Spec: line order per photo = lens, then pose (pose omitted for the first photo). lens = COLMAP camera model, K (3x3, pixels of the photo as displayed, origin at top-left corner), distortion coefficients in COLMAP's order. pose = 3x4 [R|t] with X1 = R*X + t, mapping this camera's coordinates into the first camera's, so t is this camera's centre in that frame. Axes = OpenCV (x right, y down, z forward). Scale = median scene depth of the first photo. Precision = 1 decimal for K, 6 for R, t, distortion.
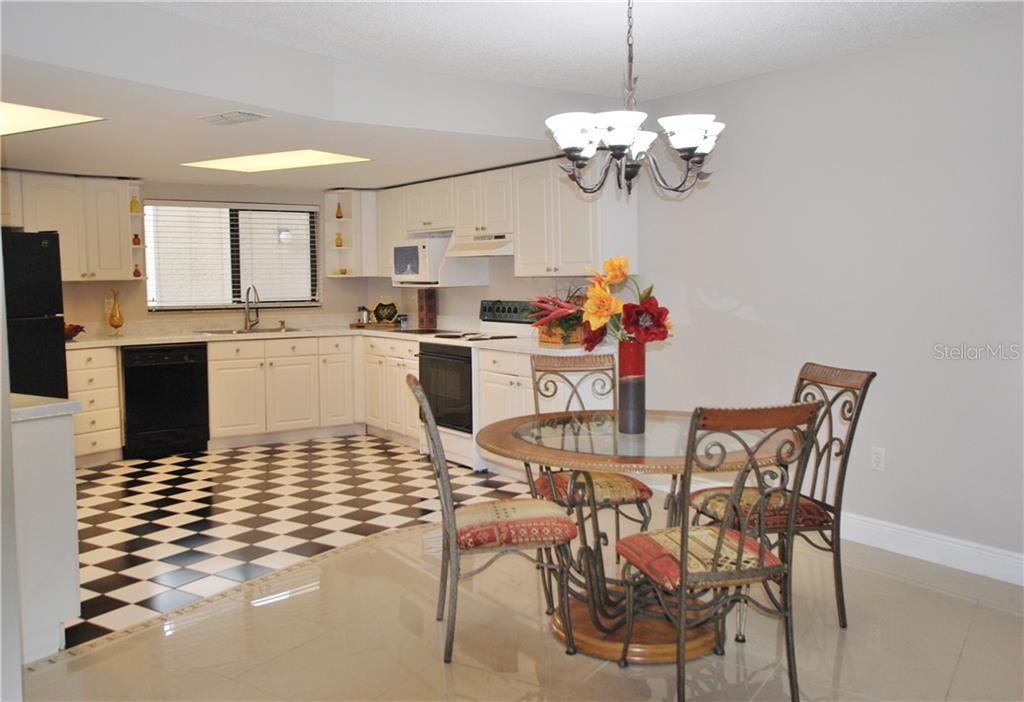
lens RADIAL K [[956.2, 0, 513.5], [0, 956.2, 344.5], [0, 0, 1]] dist [0.015565, 0.000000]
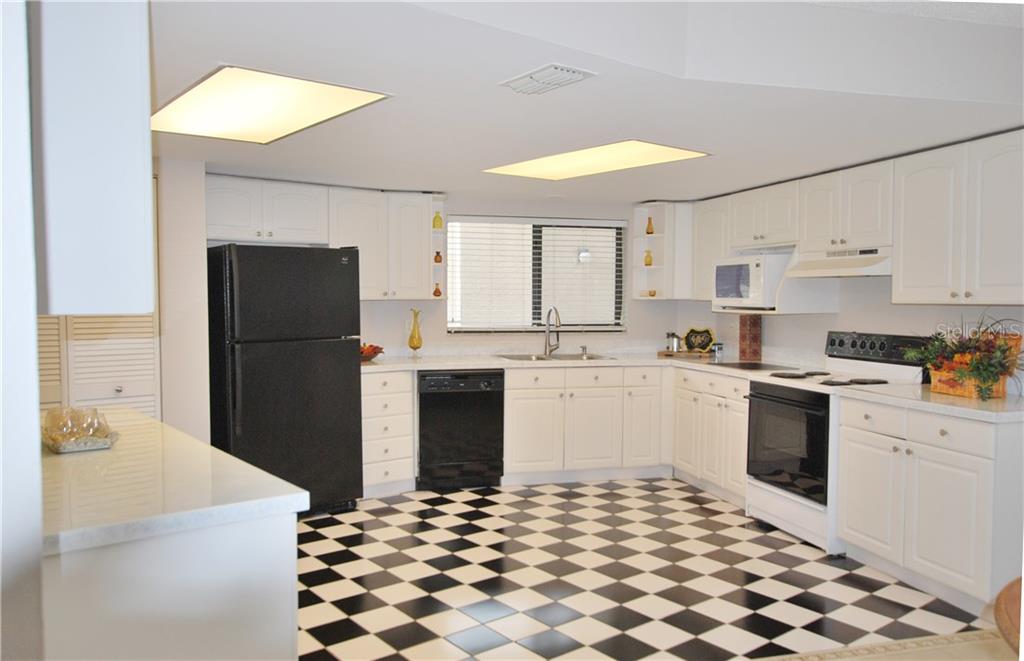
lens RADIAL K [[786.3, 0, 511.3], [0, 786.3, 334.9], [0, 0, 1]] dist [0.008316, 0.004502]
pose [[0.952986, 0.029174, -0.301606, -0.087425], [-0.035589, 0.999242, -0.015795, -0.022864], [0.300917, 0.025787, 0.953302, 0.282352]]
